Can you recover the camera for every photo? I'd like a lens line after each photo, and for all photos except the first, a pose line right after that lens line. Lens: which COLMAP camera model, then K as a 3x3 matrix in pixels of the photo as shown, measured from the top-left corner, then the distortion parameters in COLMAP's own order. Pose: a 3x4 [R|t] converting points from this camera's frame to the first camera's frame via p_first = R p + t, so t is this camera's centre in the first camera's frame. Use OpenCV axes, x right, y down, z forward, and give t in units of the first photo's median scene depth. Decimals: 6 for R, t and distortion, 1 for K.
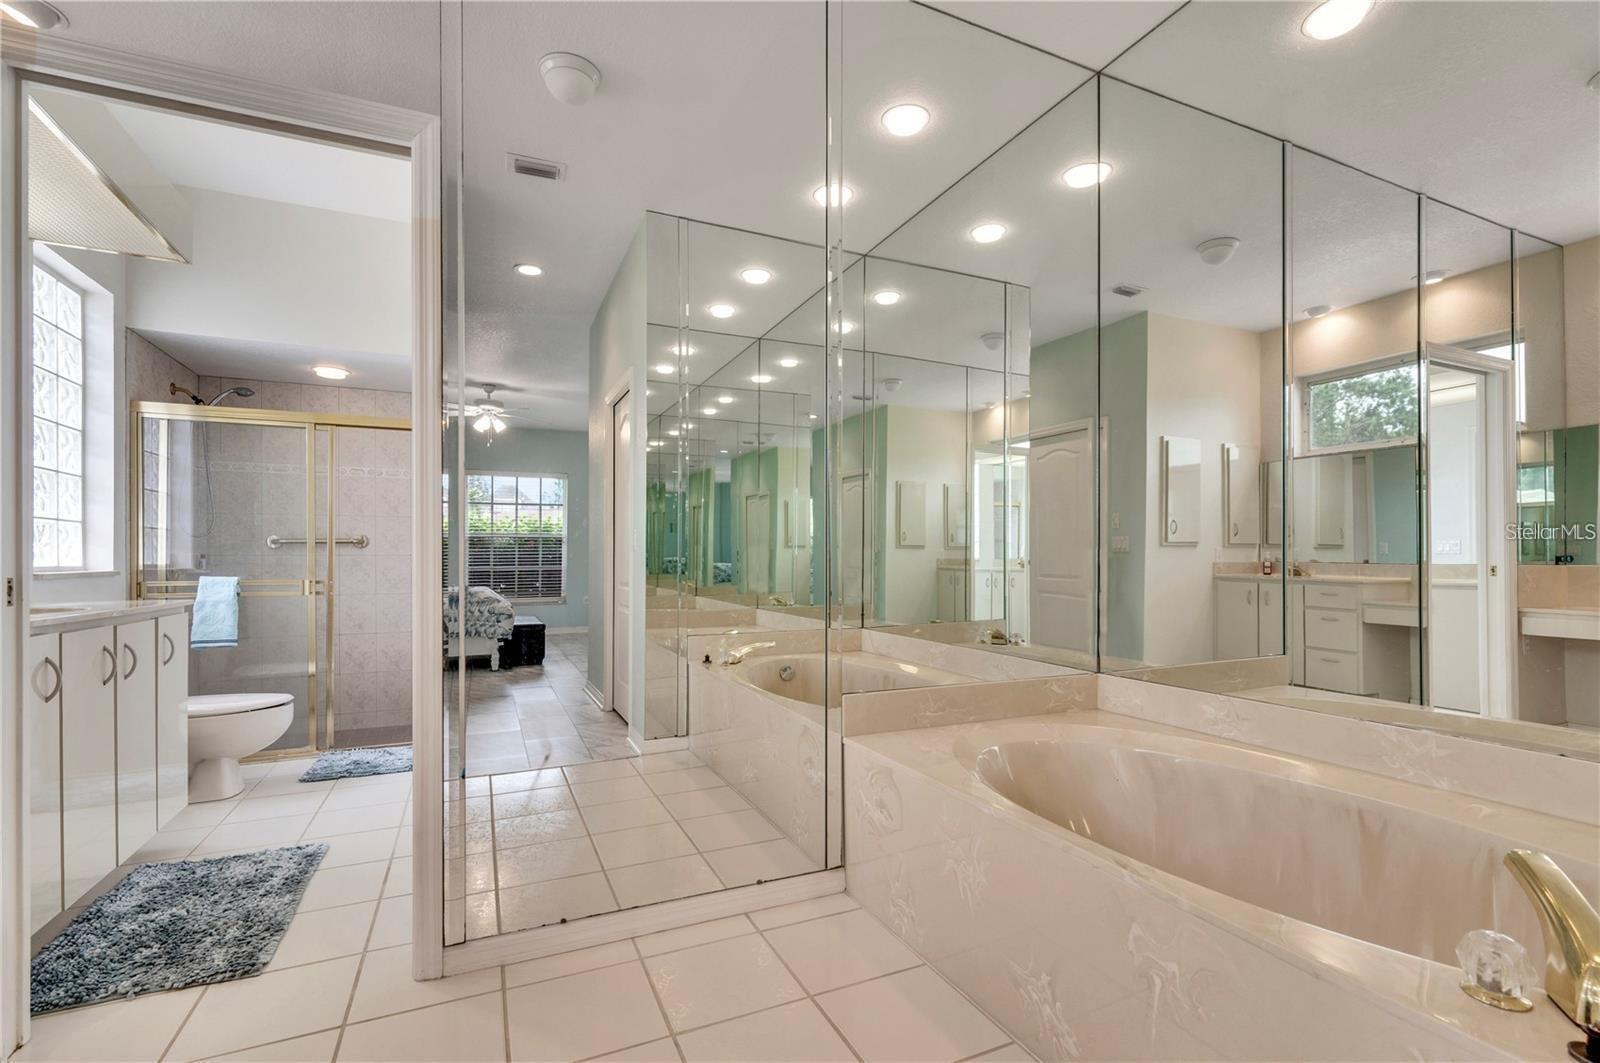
lens RADIAL K [[718.3, 0, 798.6], [0, 718.3, 555.1], [0, 0, 1]] dist [0.003349, -0.000252]
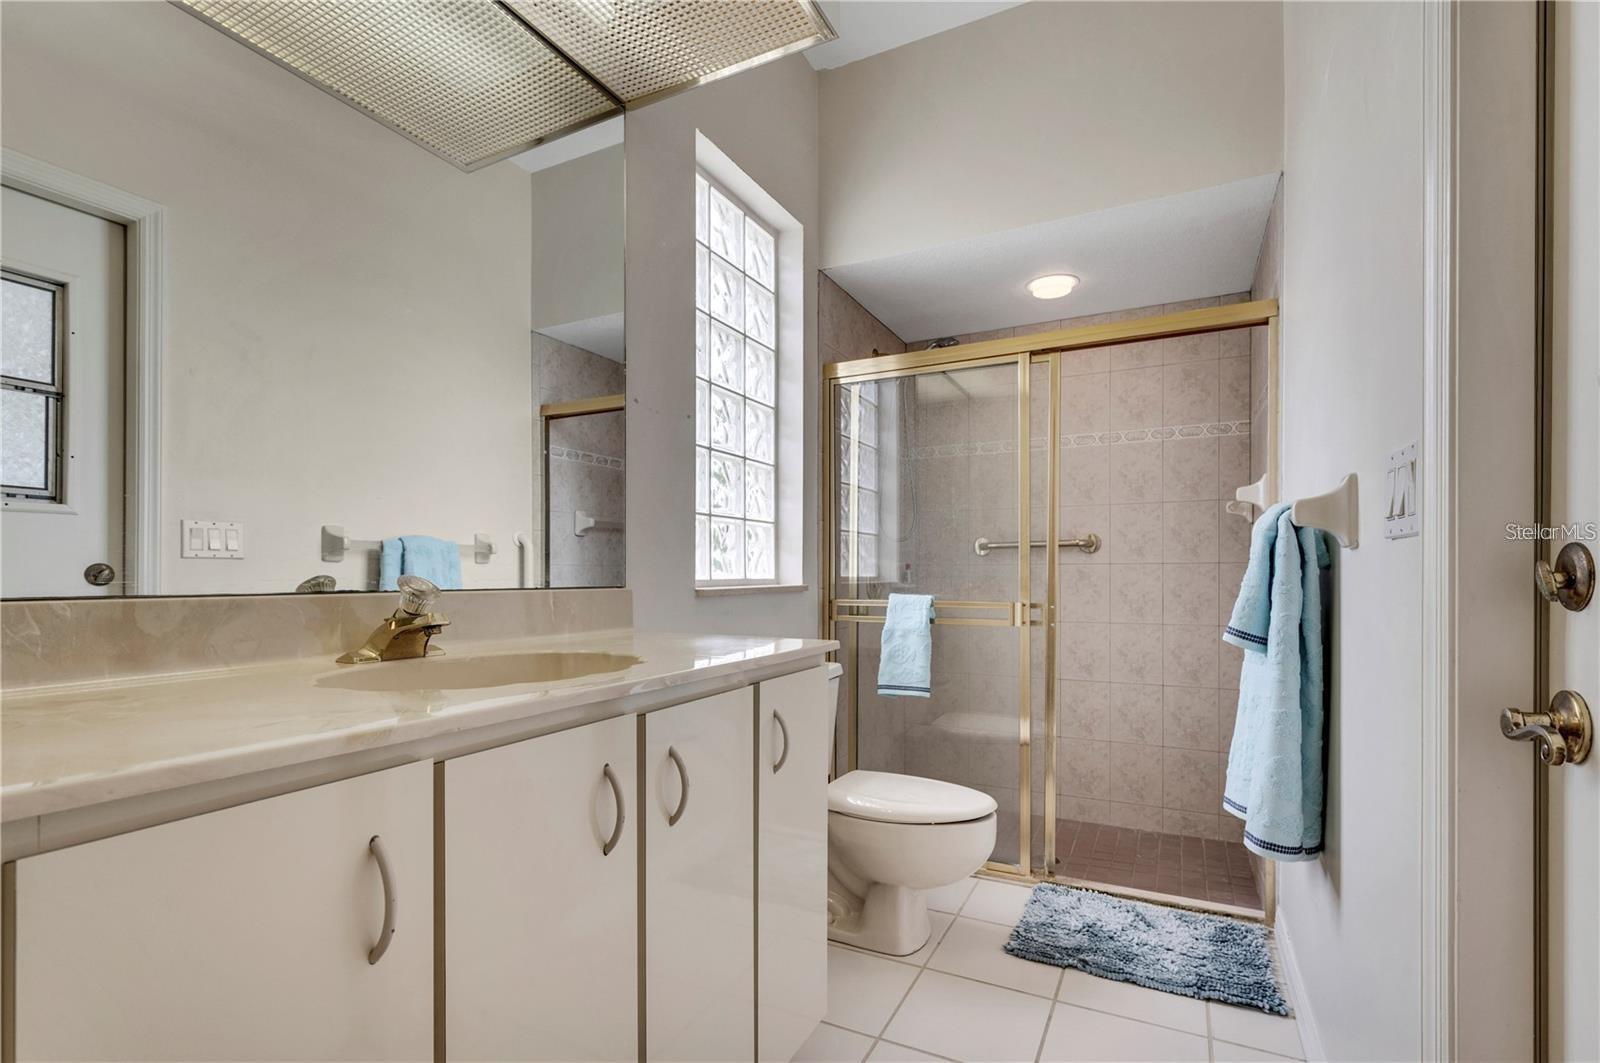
lens RADIAL K [[718.3, 0, 797.5], [0, 718.3, 586.0], [0, 0, 1]] dist [0.003349, -0.000252]
pose [[0.616229, 0.015449, -0.787415, -0.351489], [0.004612, 0.999720, 0.023224, 0.005086], [0.787553, -0.017943, 0.615985, 0.526906]]
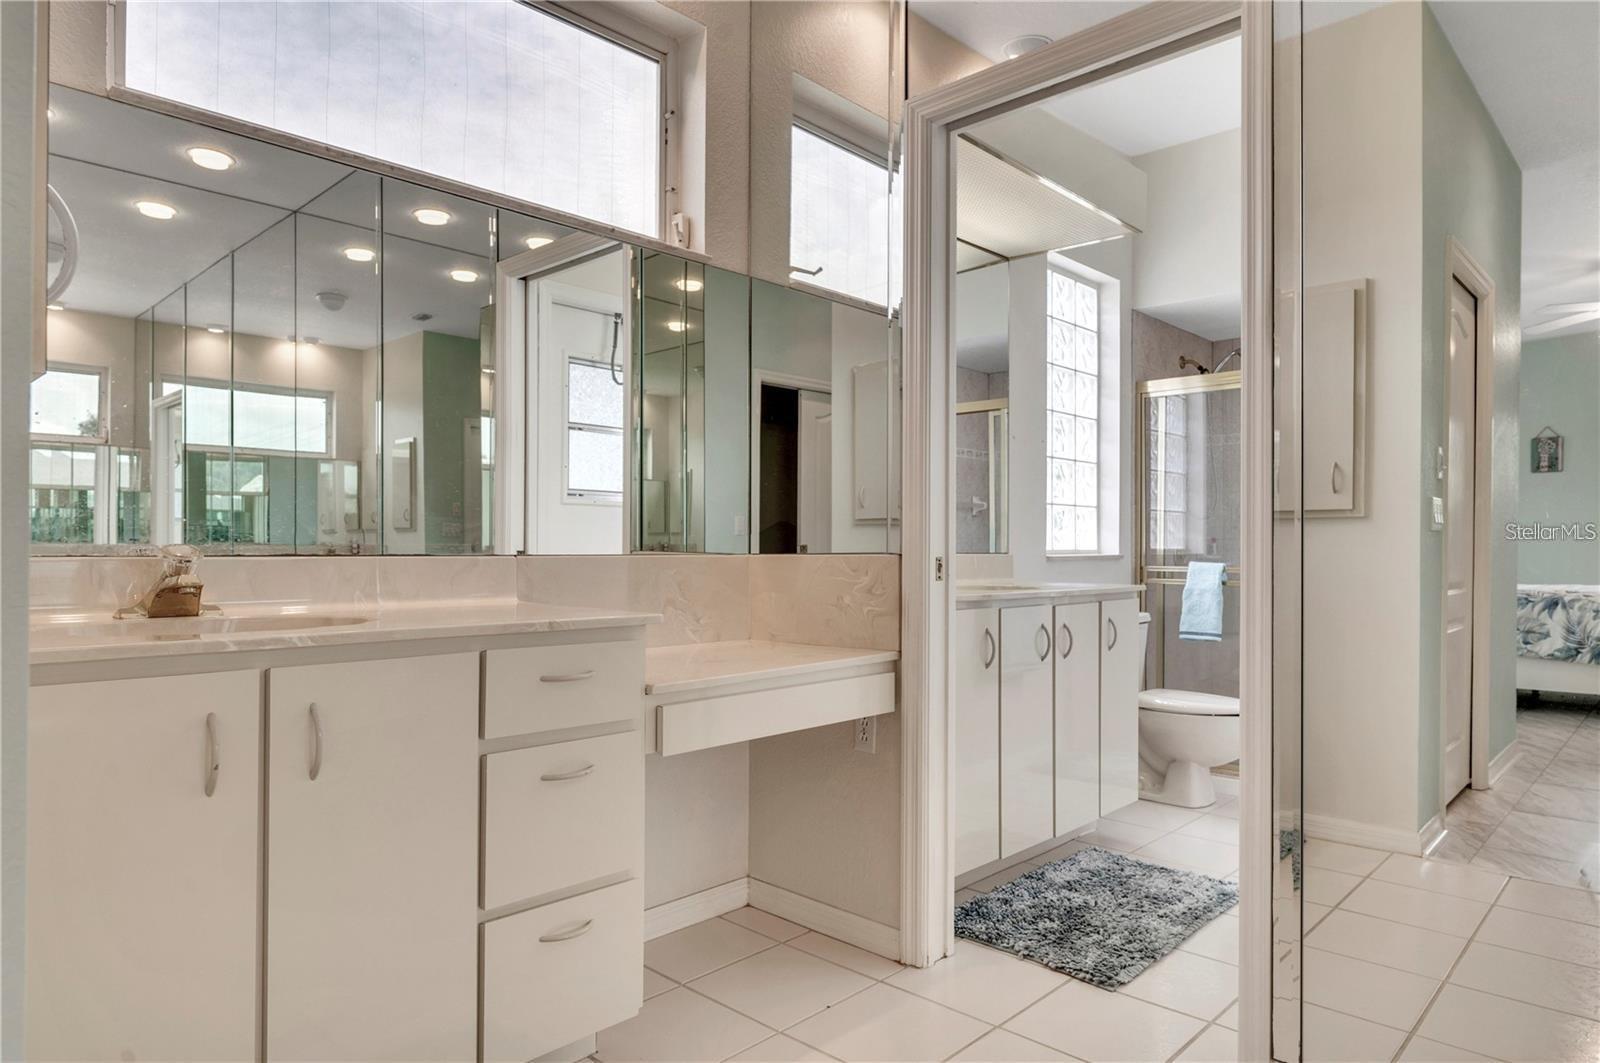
lens RADIAL K [[971.5, 0, 829.3], [0, 971.5, 536.1], [0, 0, 1]] dist [-0.002990, 0.001417]
pose [[0.385731, -0.004508, -0.922600, 0.147817], [0.000870, 0.999989, -0.004523, 0.002115], [0.922611, 0.000942, 0.385731, 0.103149]]
